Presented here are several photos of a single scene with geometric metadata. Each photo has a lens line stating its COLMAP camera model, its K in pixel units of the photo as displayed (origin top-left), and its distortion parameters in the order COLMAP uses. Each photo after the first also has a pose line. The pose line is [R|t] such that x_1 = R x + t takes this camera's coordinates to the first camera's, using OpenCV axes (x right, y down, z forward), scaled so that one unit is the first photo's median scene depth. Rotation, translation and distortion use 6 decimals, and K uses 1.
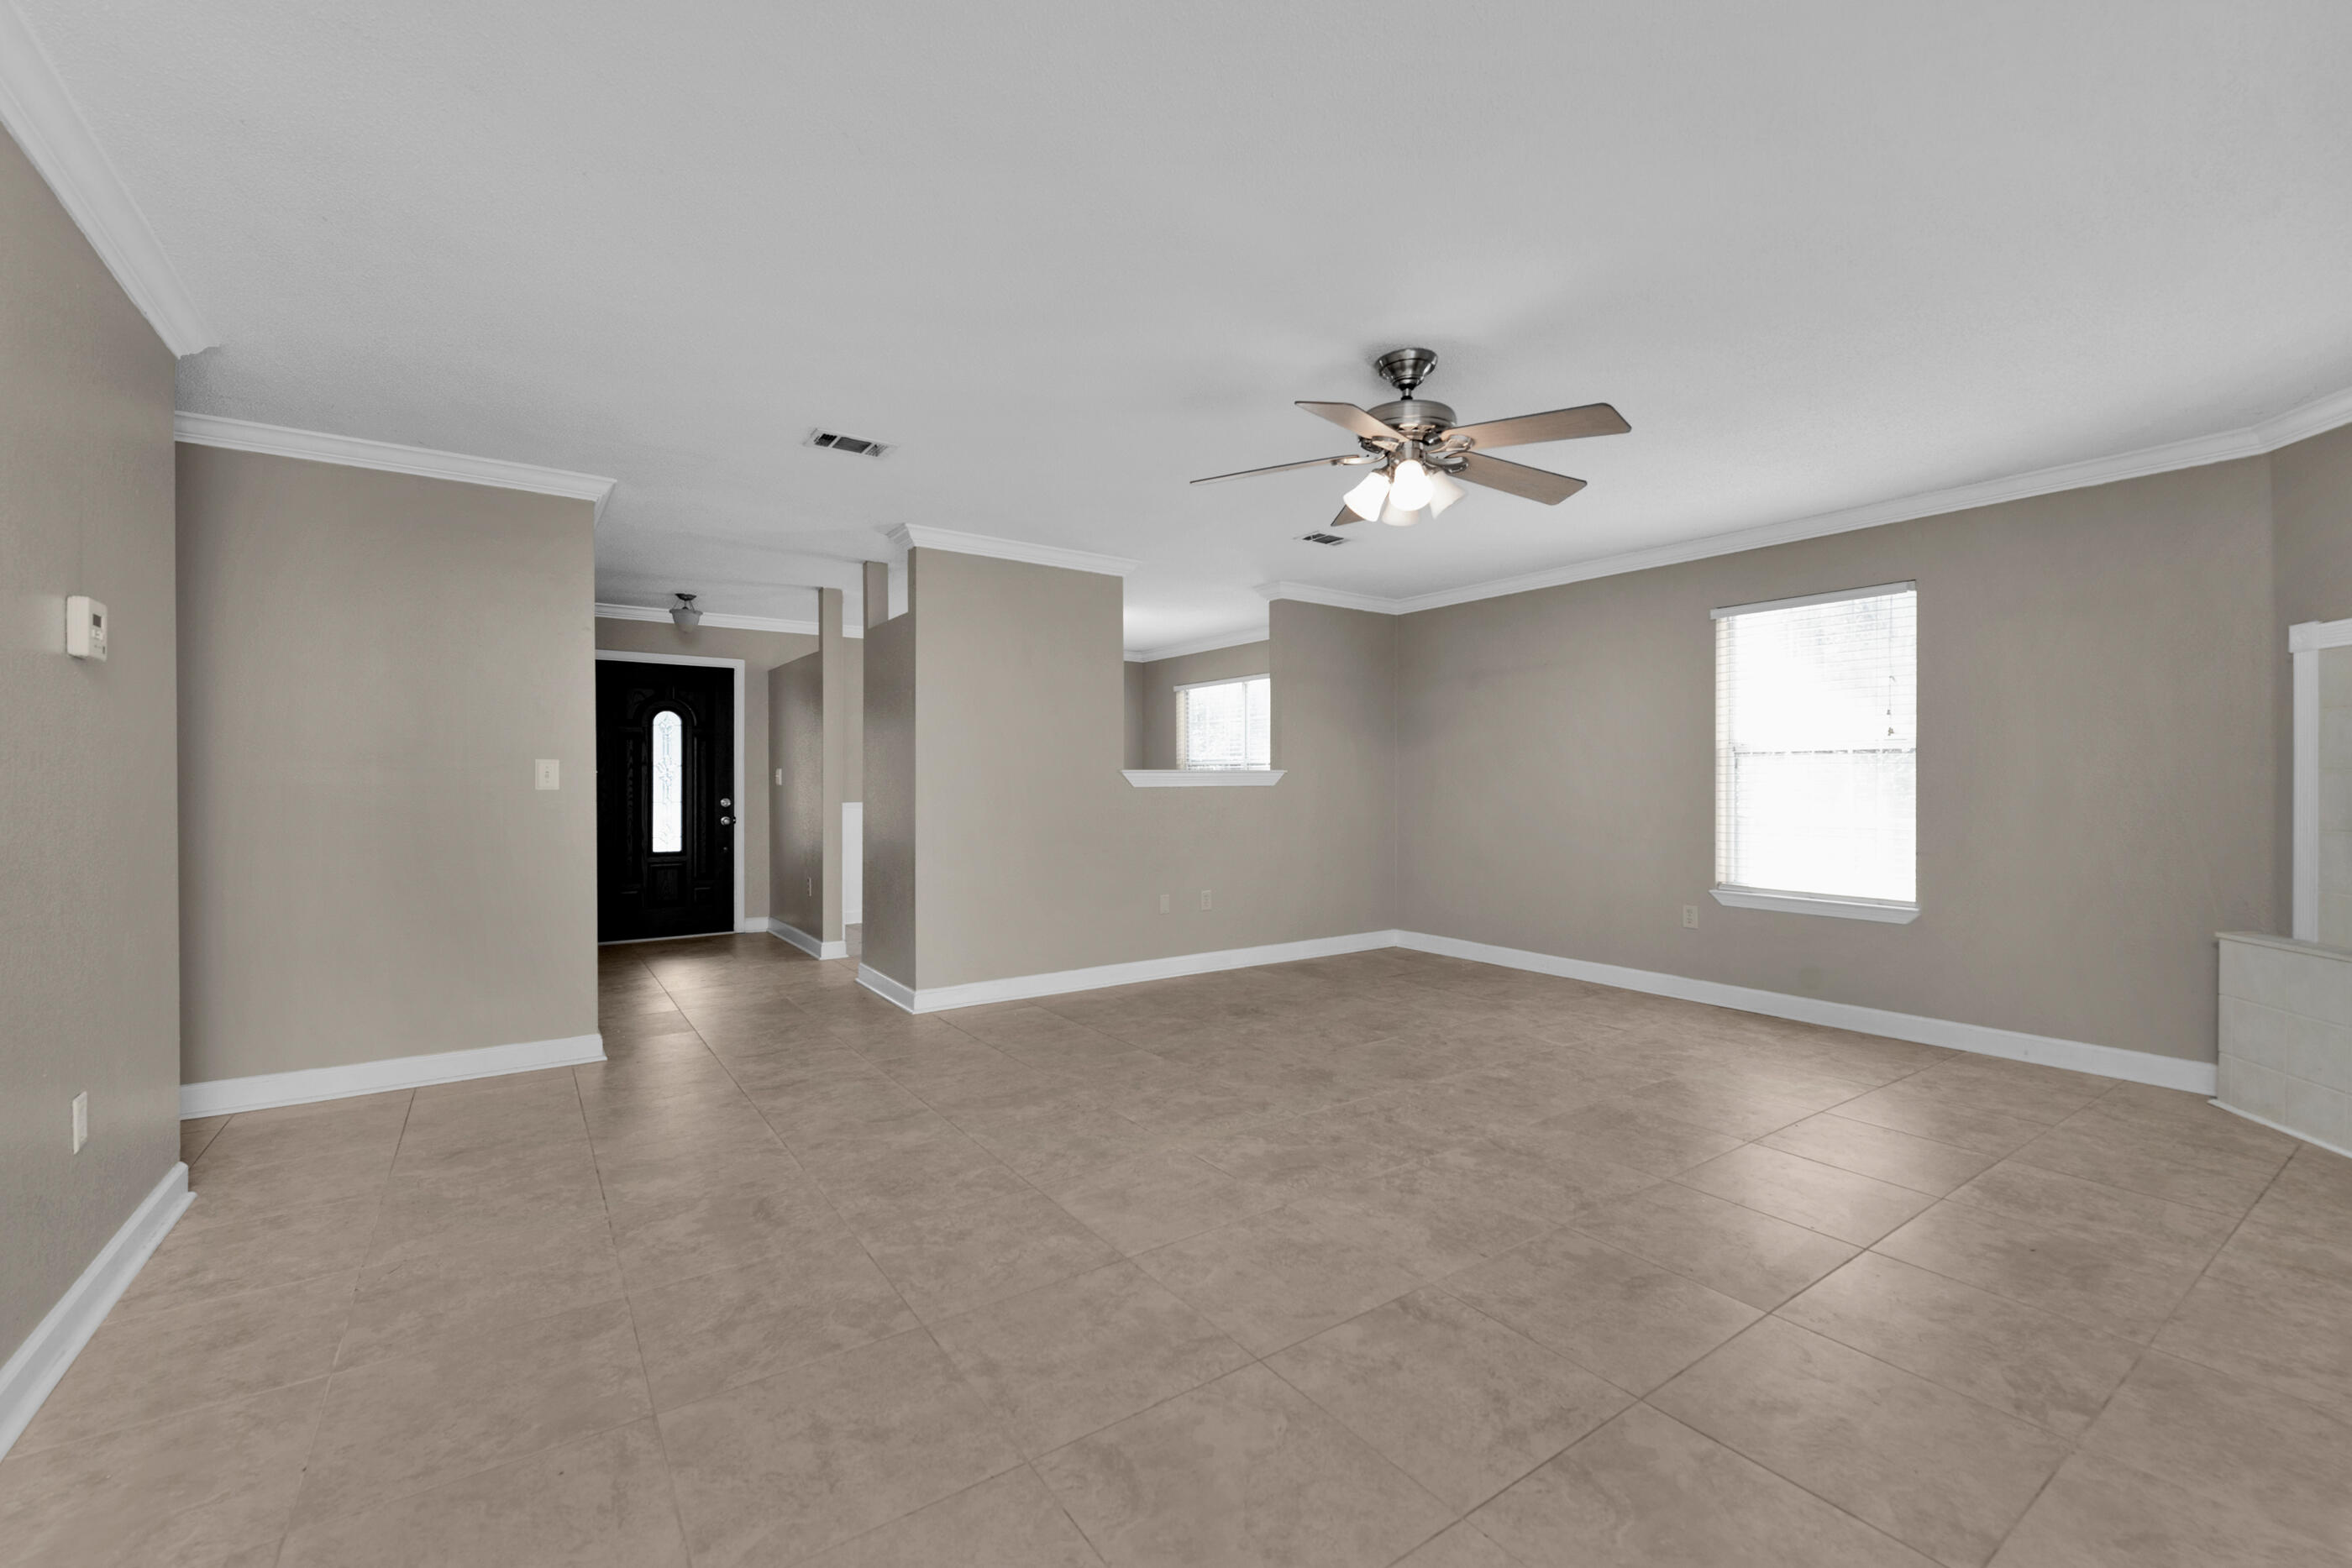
lens RADIAL K [[971.1, 0, 1186.1], [0, 971.1, 776.2], [0, 0, 1]] dist [0.003870, -0.003913]
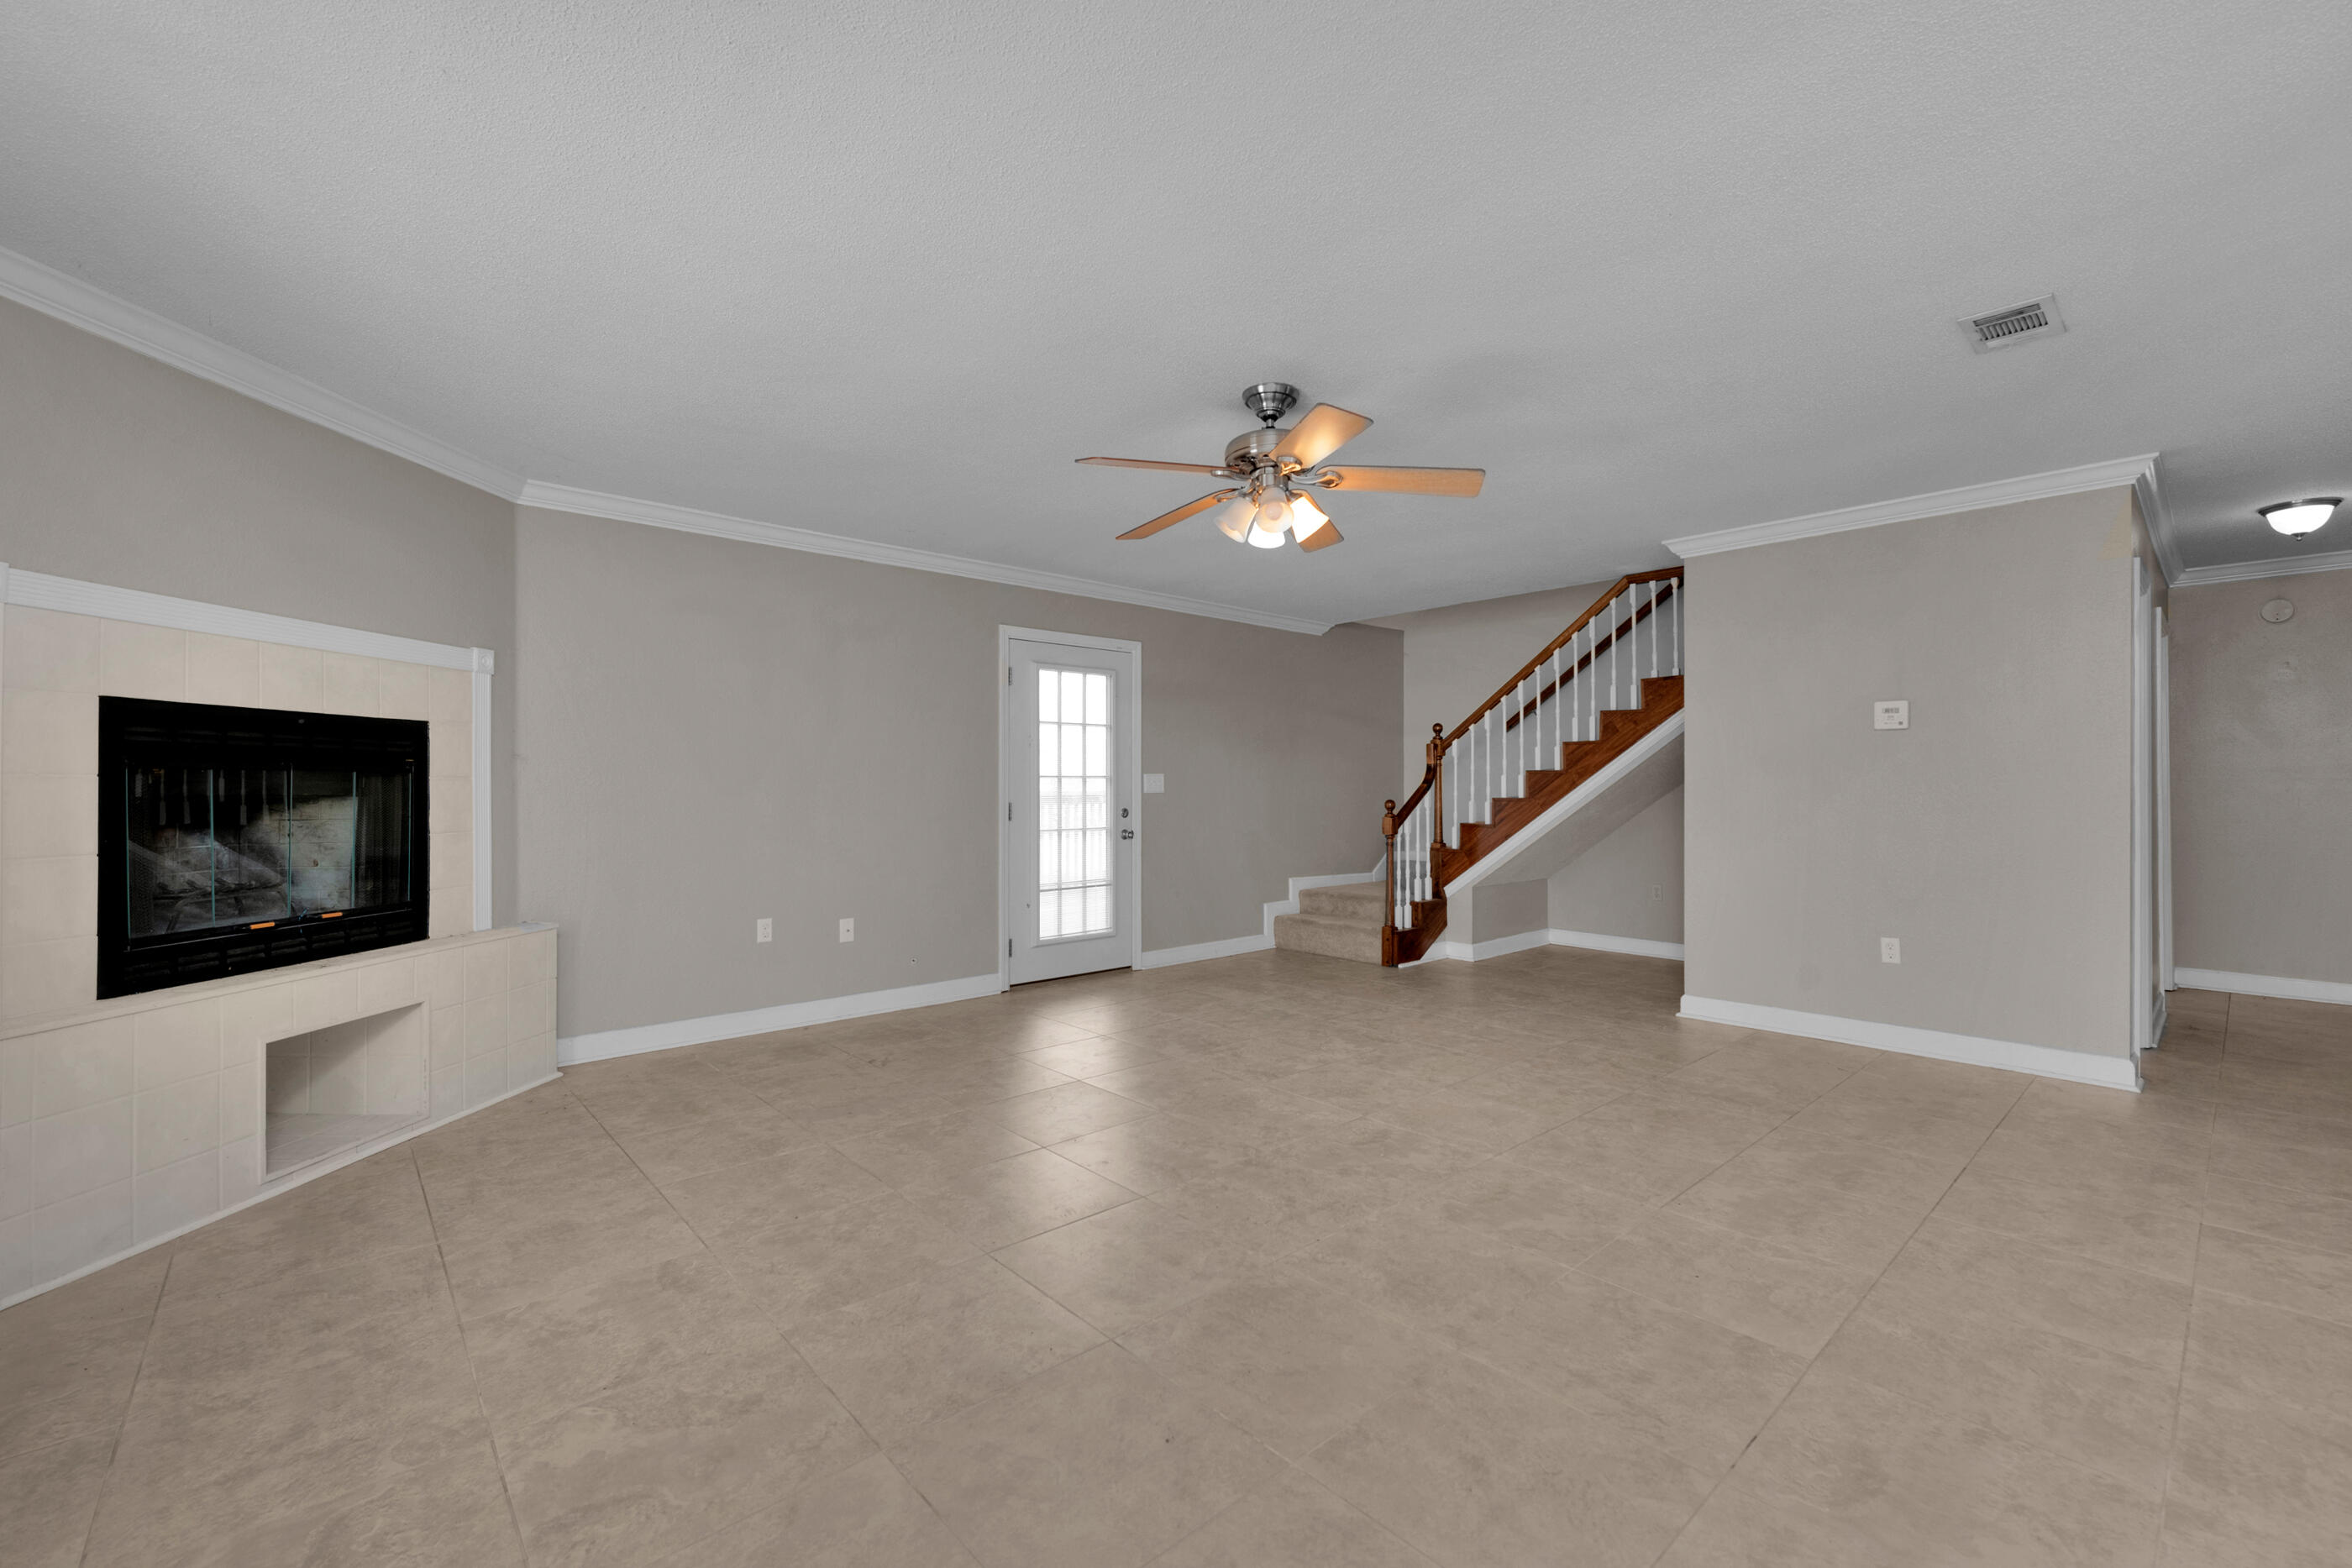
lens RADIAL K [[971.1, 0, 1200.8], [0, 971.1, 791.7], [0, 0, 1]] dist [0.003870, -0.003913]
pose [[-0.990162, 0.000714, -0.139923, 0.453211], [0.000984, 0.999998, -0.001858, 0.009584], [0.139922, -0.001977, -0.990161, 2.052286]]
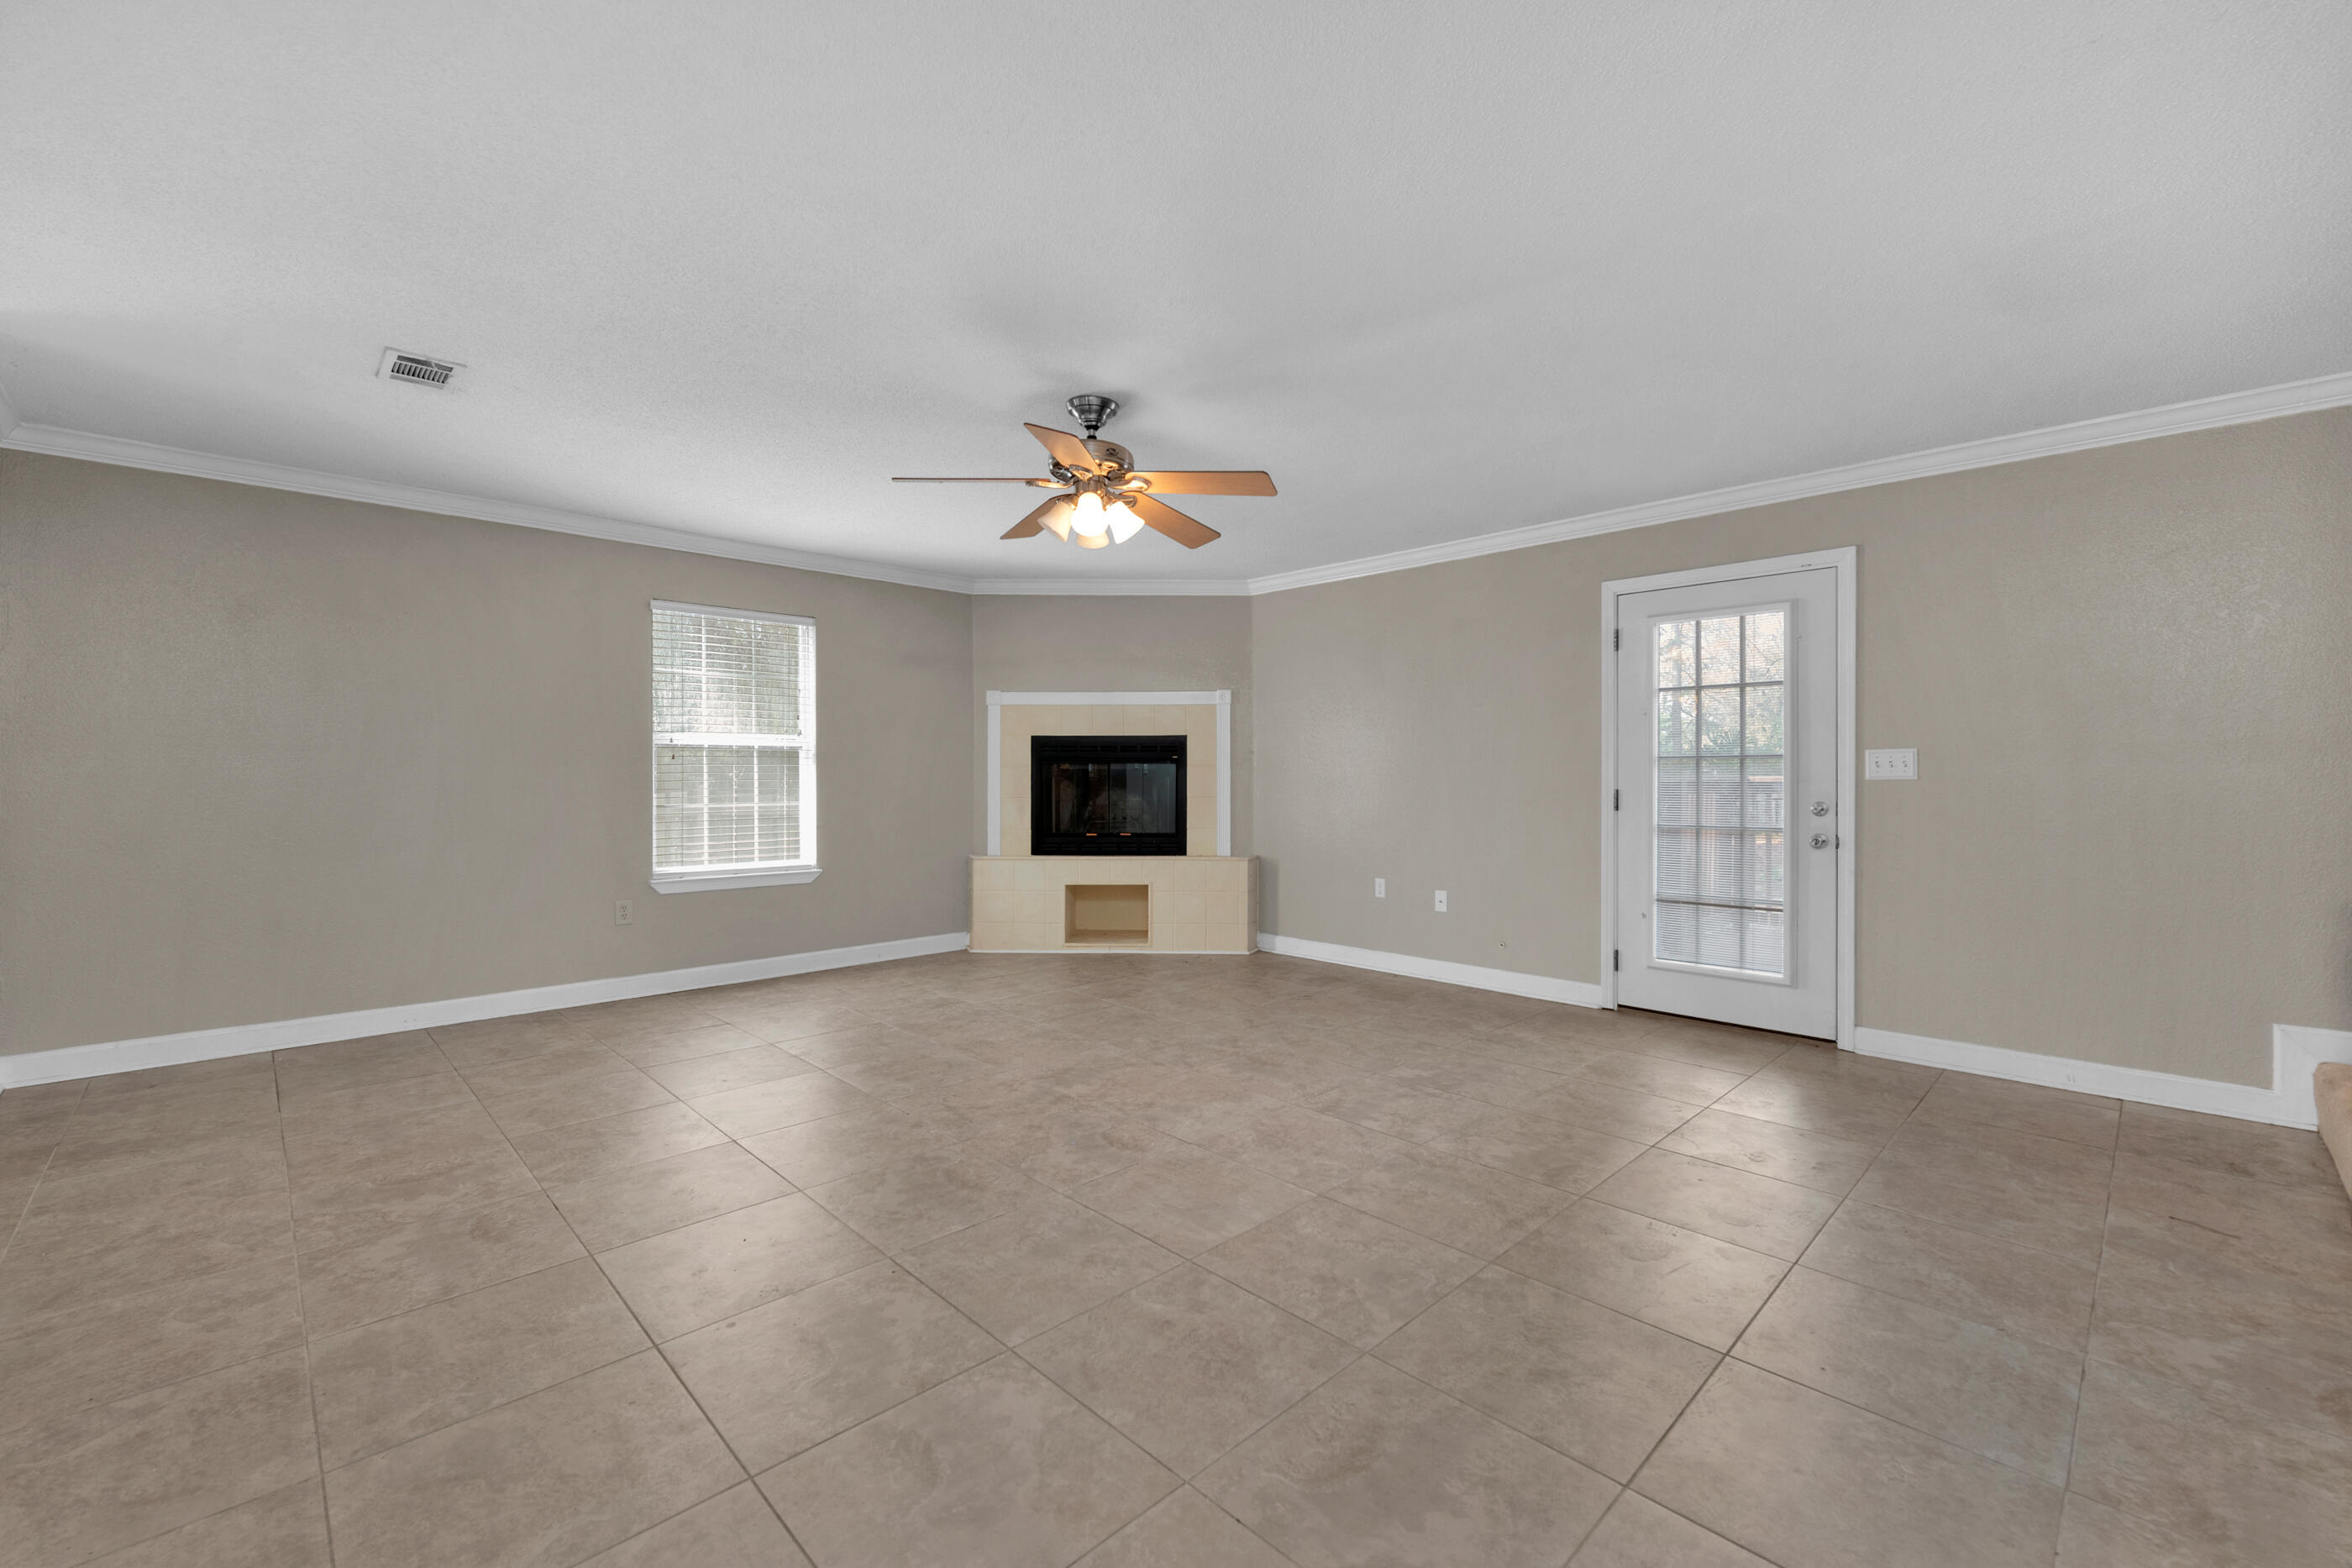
lens RADIAL K [[971.1, 0, 1175.5], [0, 971.1, 781.1], [0, 0, 1]] dist [0.003870, -0.003913]
pose [[-0.162338, -0.008179, 0.986701, -0.929479], [-0.005638, 0.999957, 0.007361, 0.006046], [-0.986719, -0.004368, -0.162377, 1.097074]]
